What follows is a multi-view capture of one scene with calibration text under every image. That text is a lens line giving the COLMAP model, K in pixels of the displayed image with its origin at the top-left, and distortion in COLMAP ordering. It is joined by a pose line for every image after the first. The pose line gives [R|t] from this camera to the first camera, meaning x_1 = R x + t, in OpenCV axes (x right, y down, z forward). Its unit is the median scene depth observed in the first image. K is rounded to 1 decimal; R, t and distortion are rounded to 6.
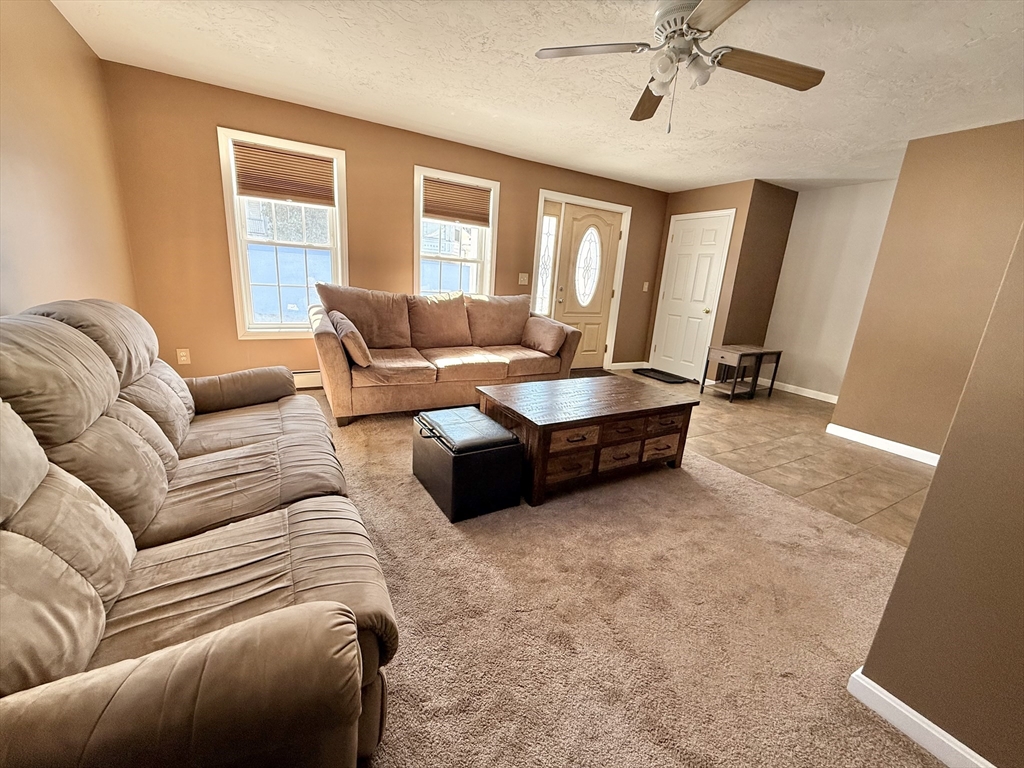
lens RADIAL K [[392.3, 0, 512.0], [0, 392.3, 384.0], [0, 0, 1]] dist [-0.013889, 0.000047]
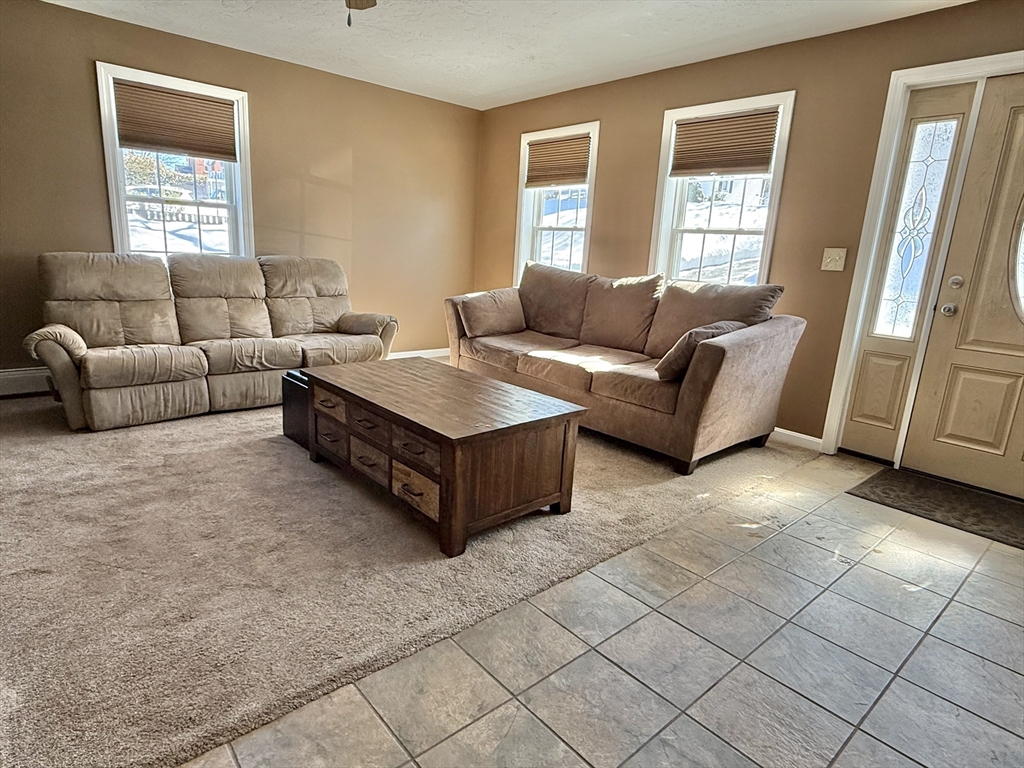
lens RADIAL K [[577.7, 0, 512.0], [0, 577.7, 384.0], [0, 0, 1]] dist [-0.004036, -0.003062]
pose [[0.199049, 0.176694, -0.963929, 0.933274], [-0.283963, 0.951813, 0.115835, -0.112547], [0.937947, 0.250663, 0.239632, 0.637743]]
